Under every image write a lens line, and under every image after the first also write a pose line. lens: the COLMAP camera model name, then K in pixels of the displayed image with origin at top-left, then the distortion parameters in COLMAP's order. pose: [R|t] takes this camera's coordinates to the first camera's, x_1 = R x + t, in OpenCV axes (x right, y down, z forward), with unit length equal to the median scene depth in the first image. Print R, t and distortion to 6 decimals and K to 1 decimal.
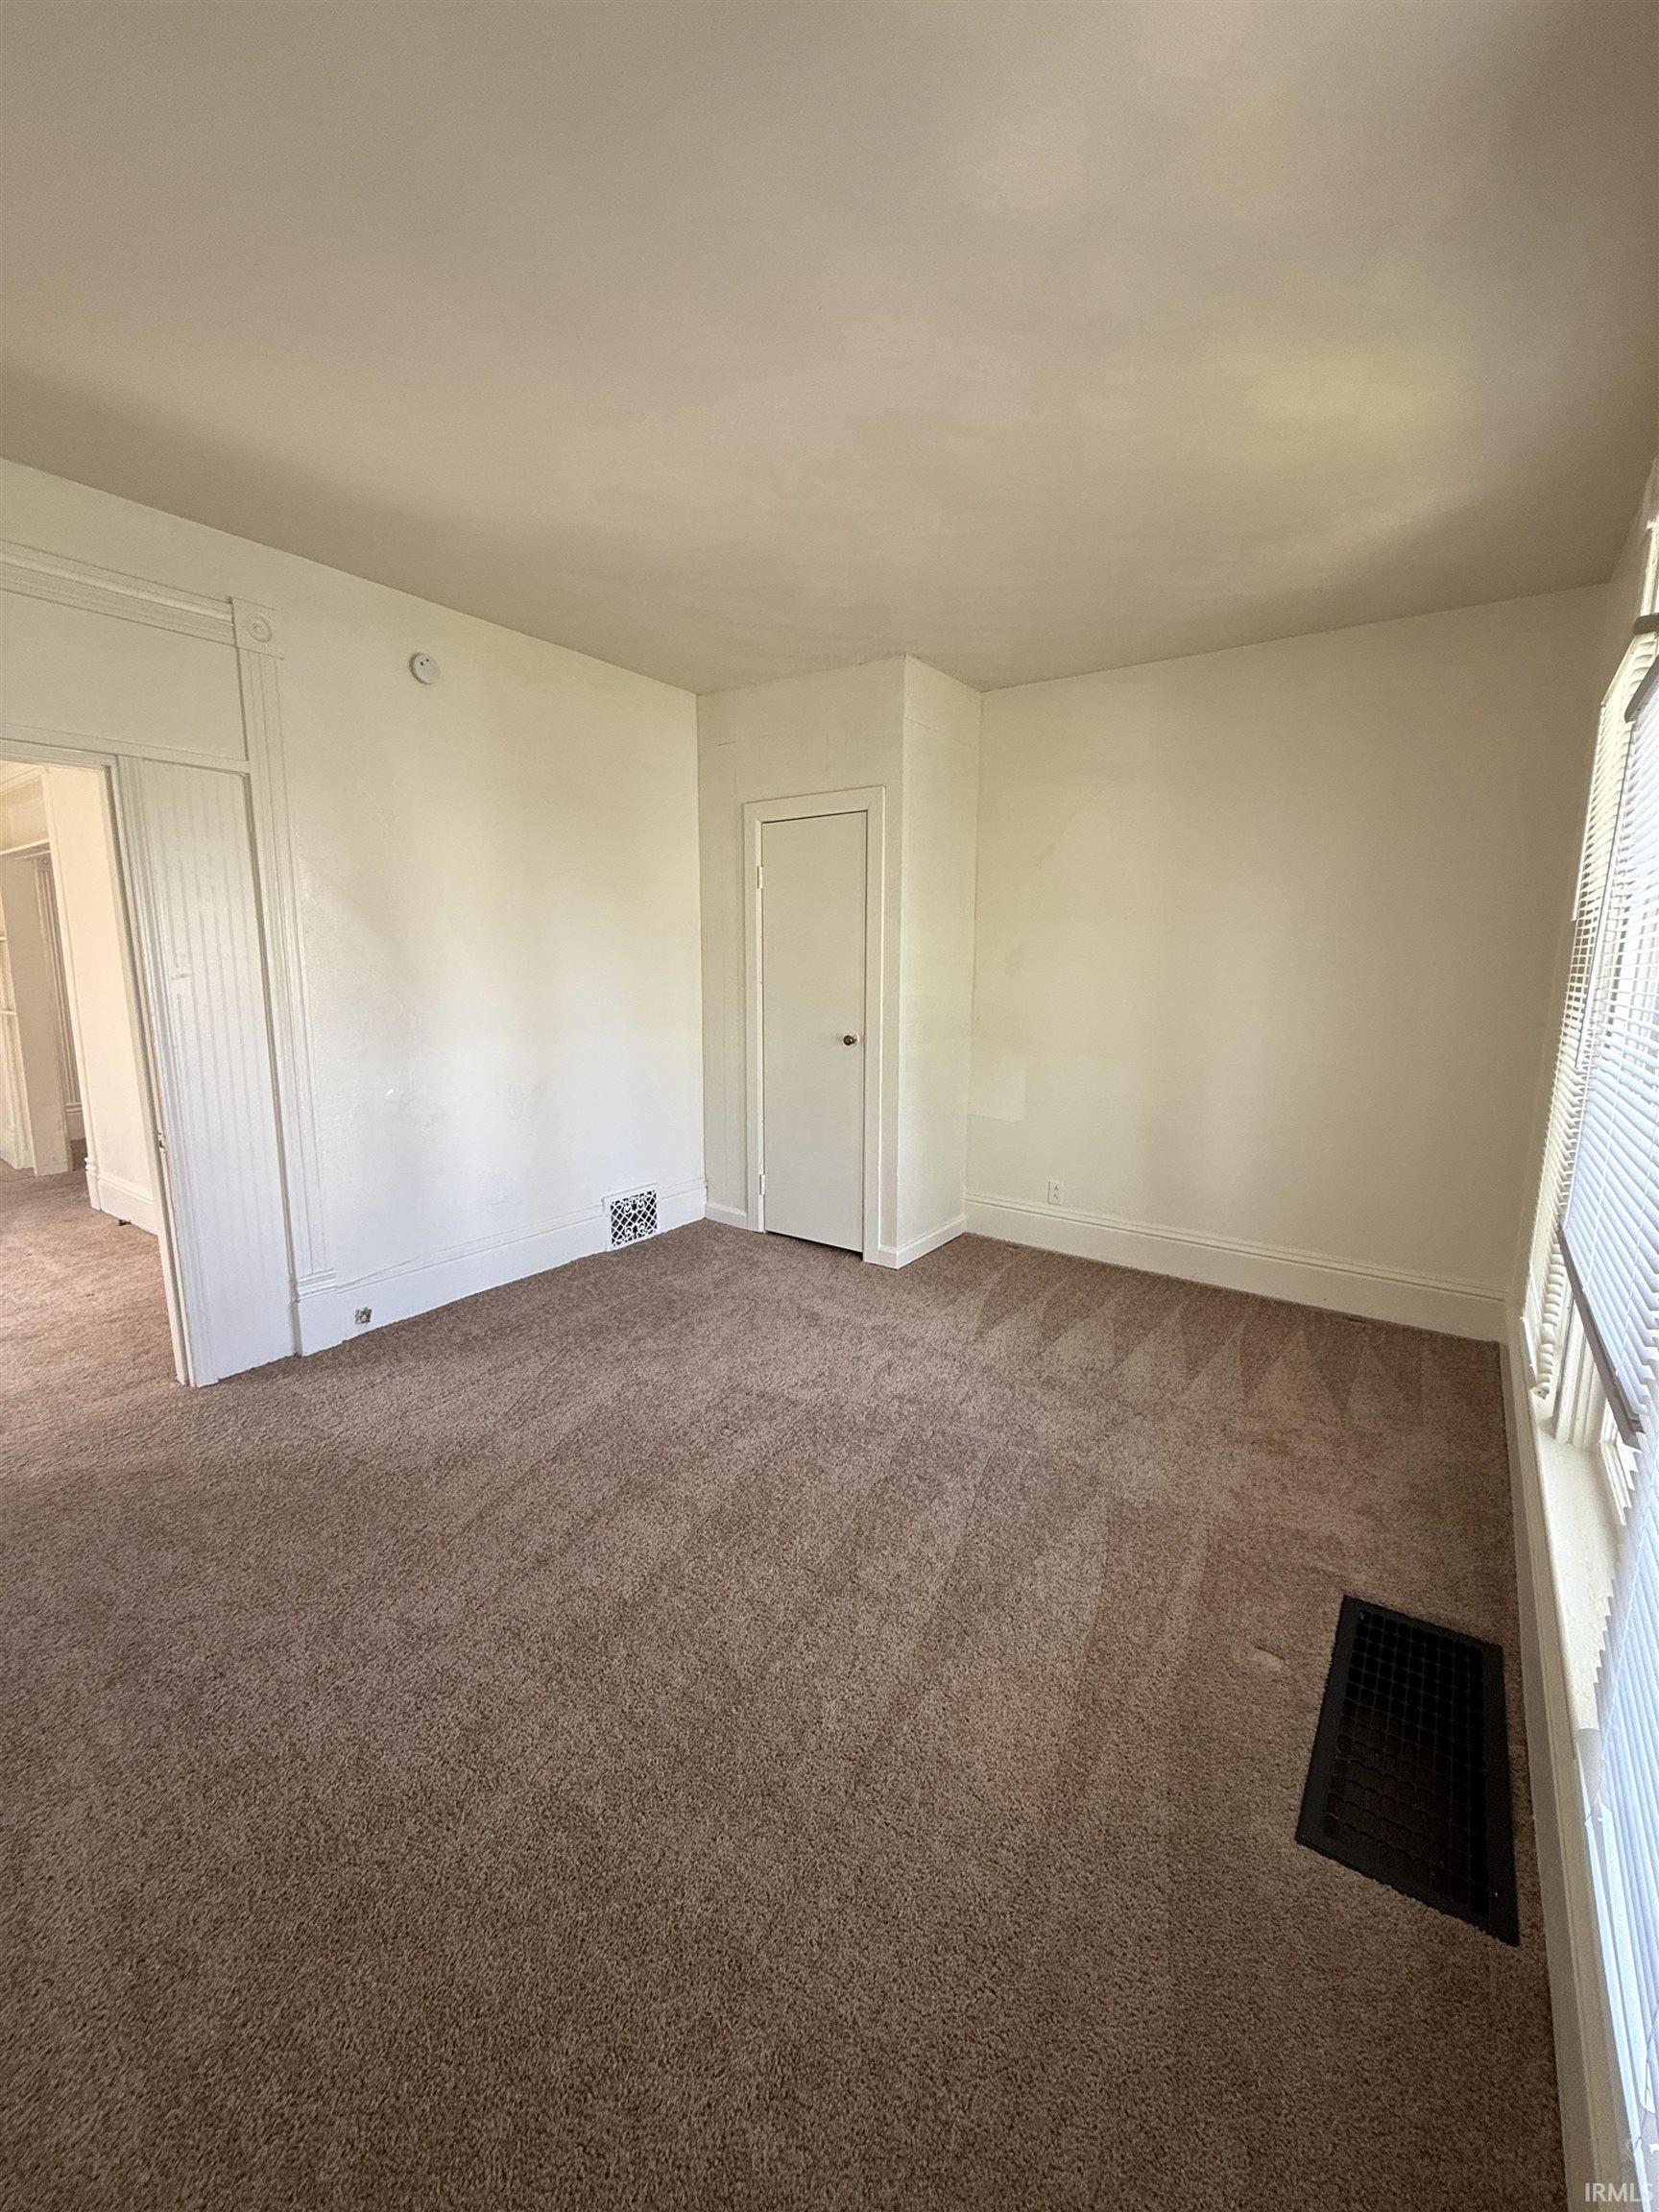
lens RADIAL K [[879.7, 0, 829.6], [0, 879.7, 1096.5], [0, 0, 1]] dist [0.001152, -0.000310]
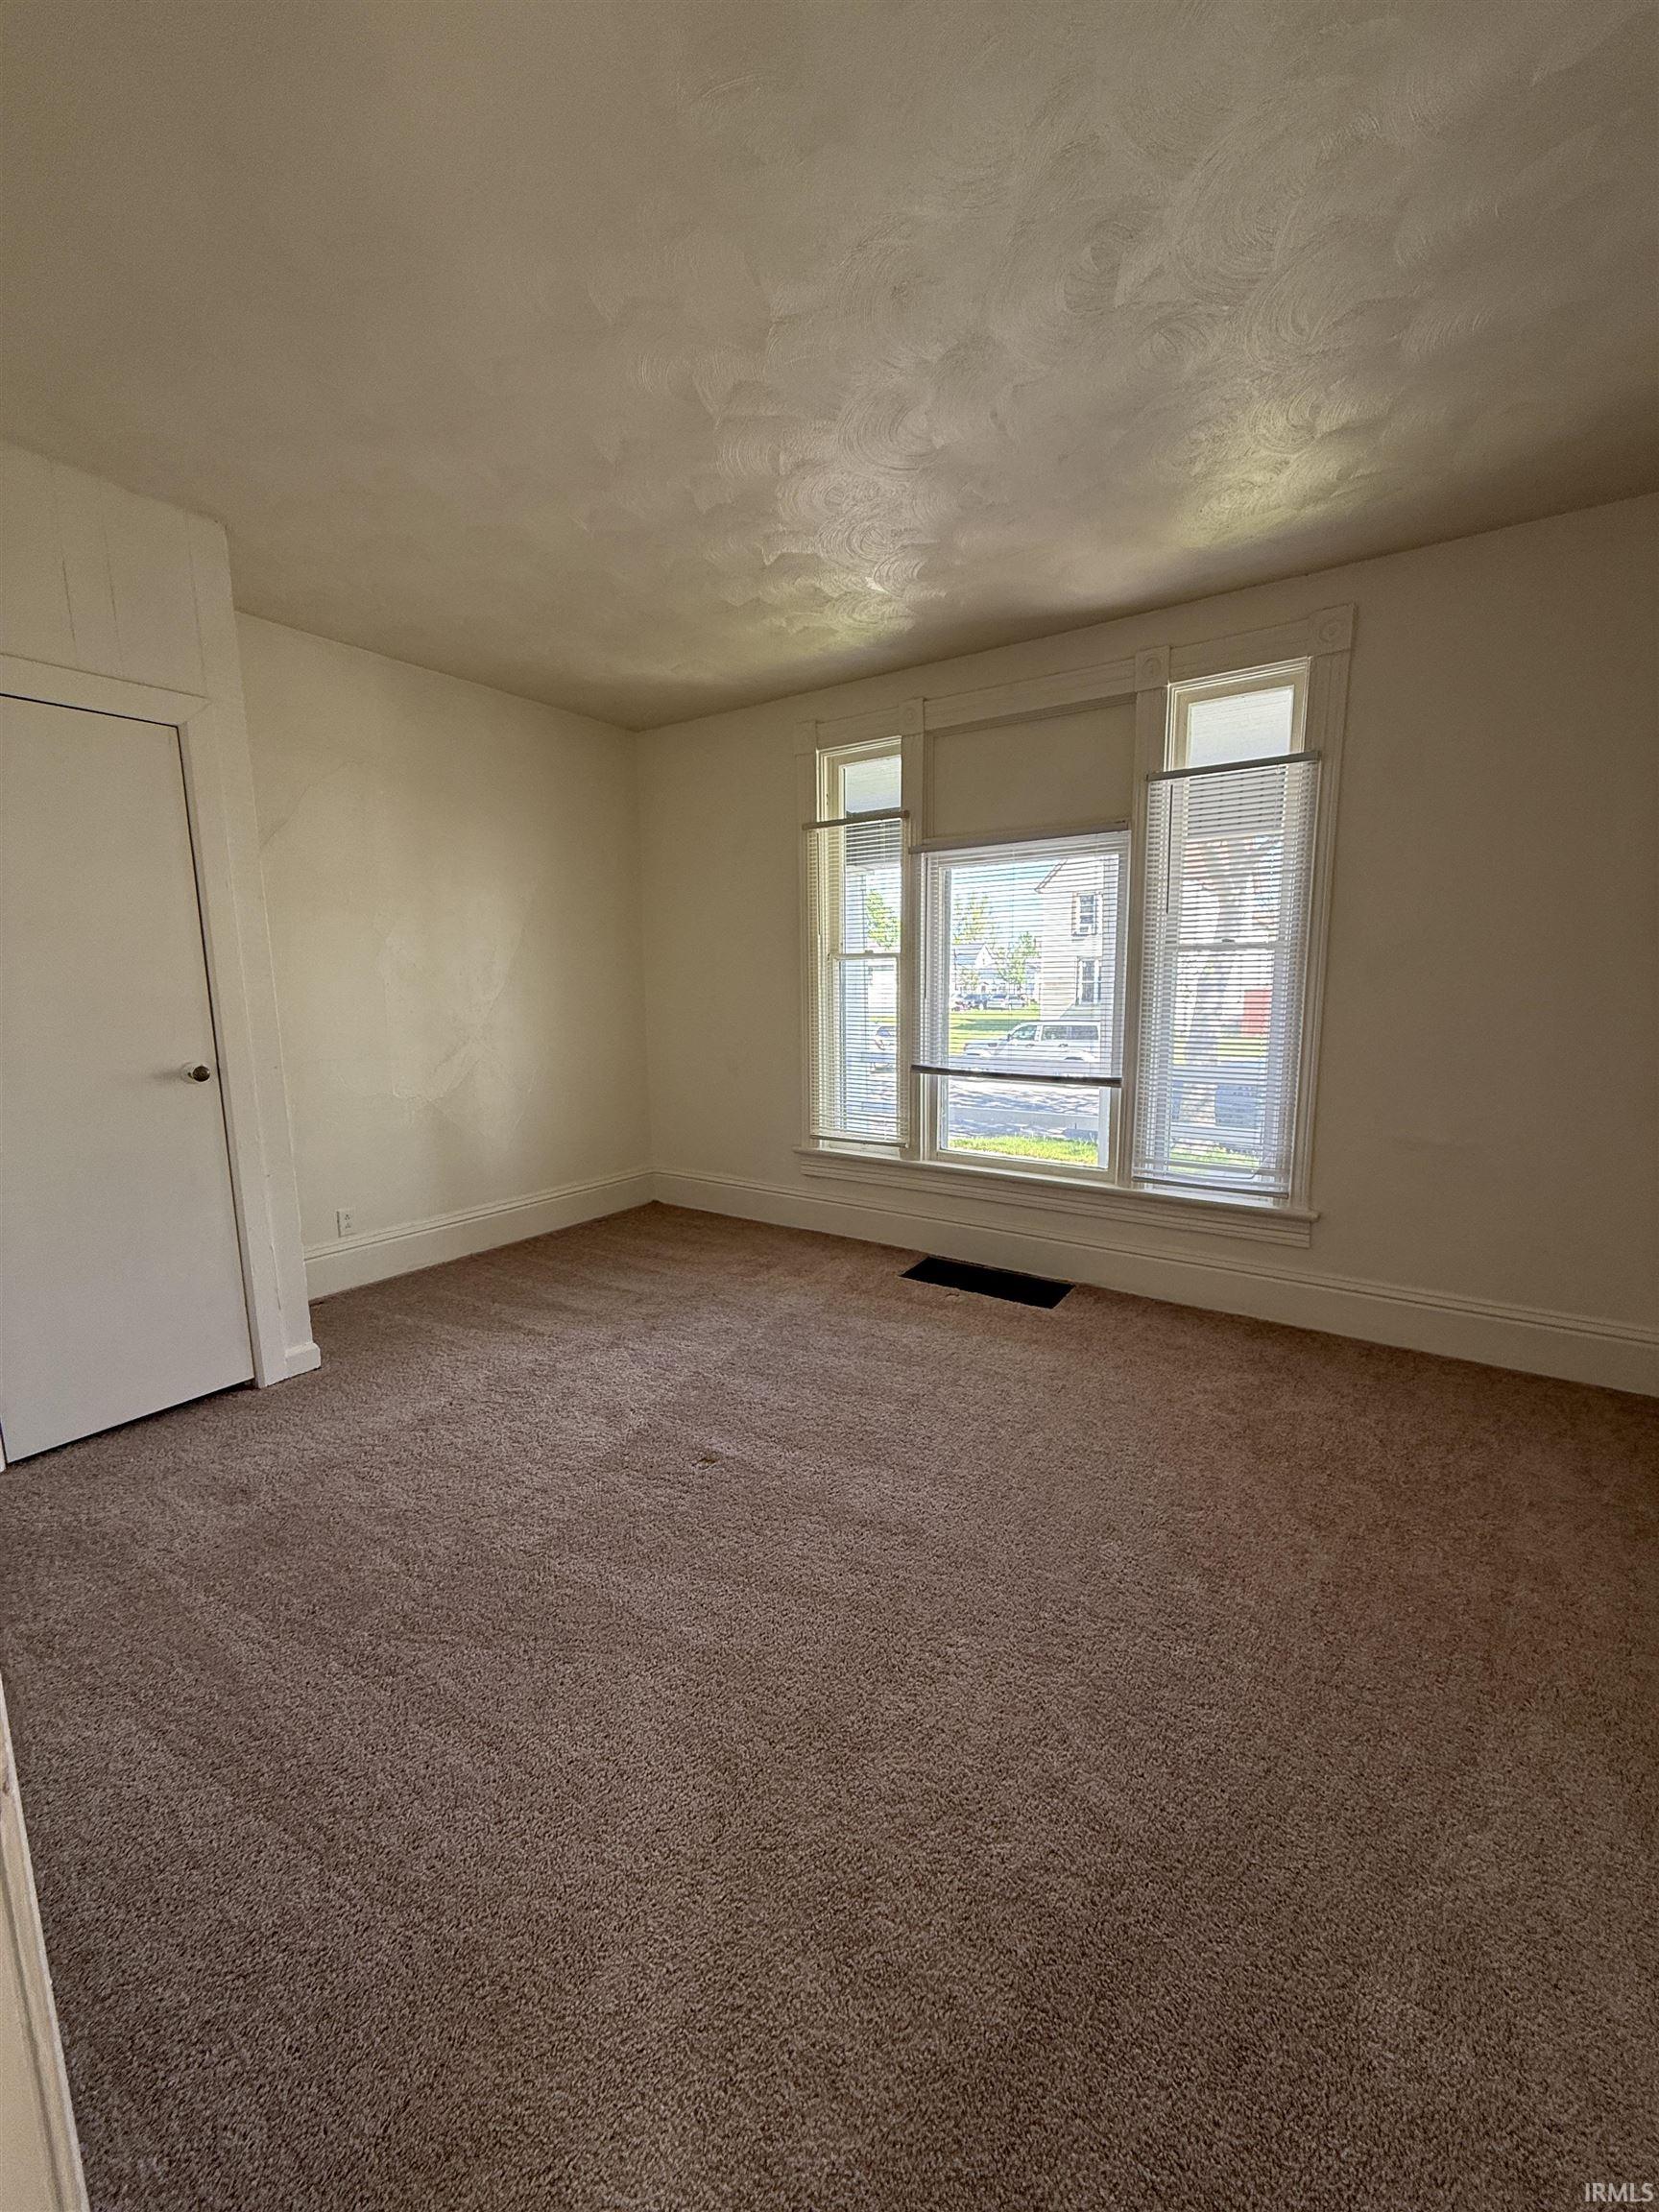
lens RADIAL K [[879.7, 0, 826.2], [0, 879.7, 1108.5], [0, 0, 1]] dist [0.001152, -0.000310]
pose [[0.003631, -0.165530, 0.986198, -0.662508], [0.169006, 0.972119, 0.162545, -0.070129], [-0.985608, 0.166083, 0.031506, 0.546571]]
